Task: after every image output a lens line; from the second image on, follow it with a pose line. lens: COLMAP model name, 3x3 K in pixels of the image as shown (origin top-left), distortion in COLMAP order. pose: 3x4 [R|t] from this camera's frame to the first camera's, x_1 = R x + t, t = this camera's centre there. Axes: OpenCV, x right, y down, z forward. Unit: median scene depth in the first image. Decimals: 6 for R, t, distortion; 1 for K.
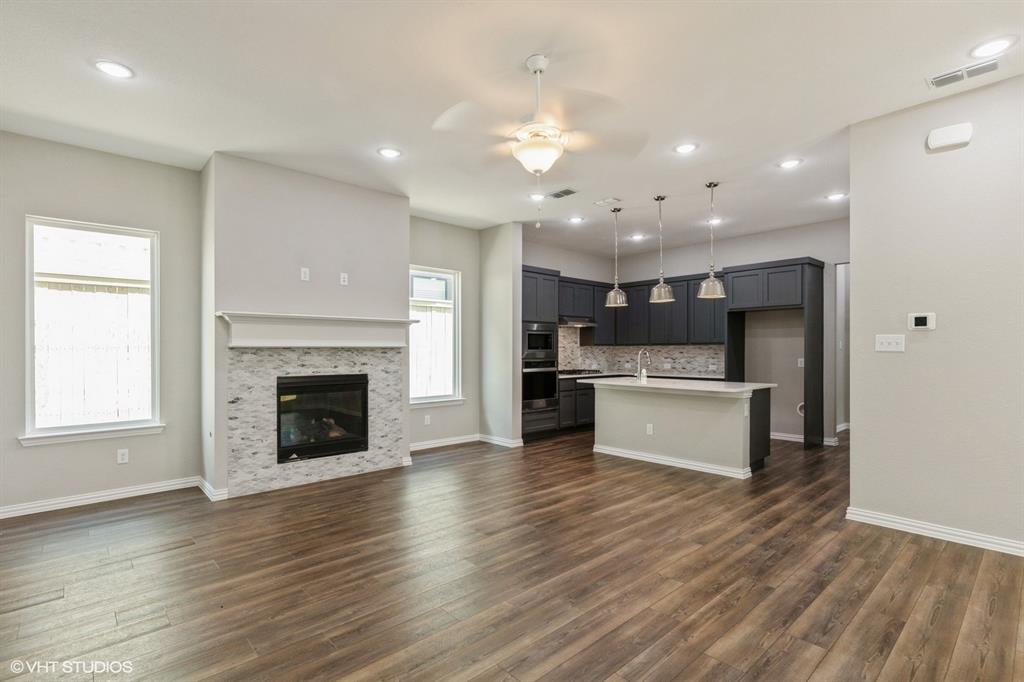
lens RADIAL K [[491.9, 0, 512.0], [0, 491.9, 341.0], [0, 0, 1]] dist [-0.000137, 0.000038]
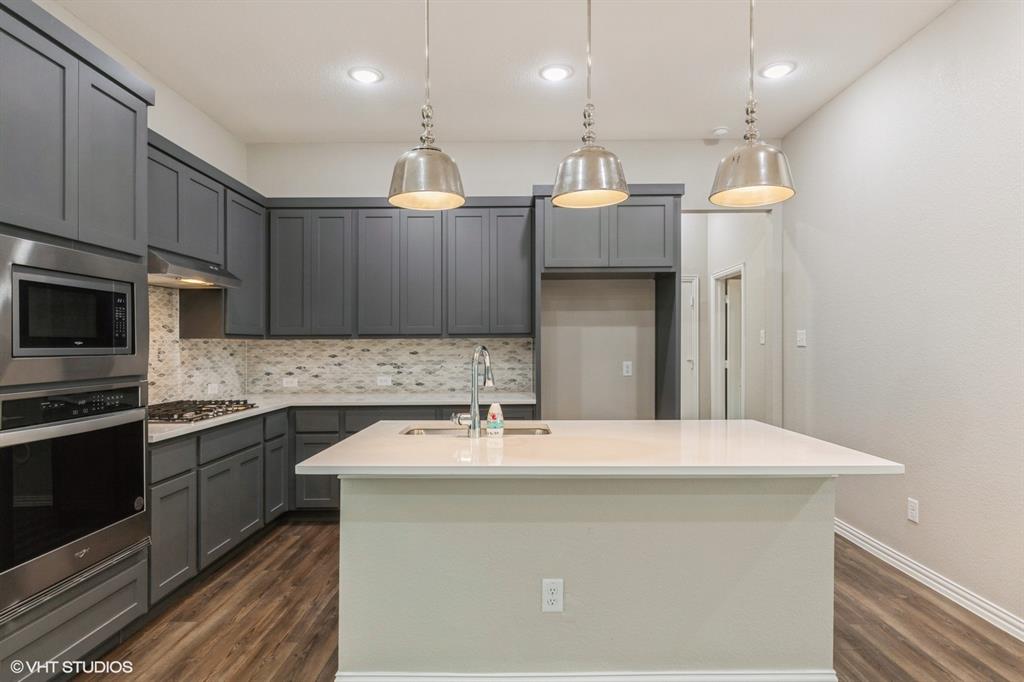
lens RADIAL K [[558.1, 0, 512.0], [0, 558.1, 341.0], [0, 0, 1]] dist [0.003172, 0.000439]
pose [[0.684248, 0.006013, 0.729224, -0.002821], [-0.009909, 0.999950, 0.001053, 0.009606], [-0.729182, -0.007946, 0.684274, 0.534024]]
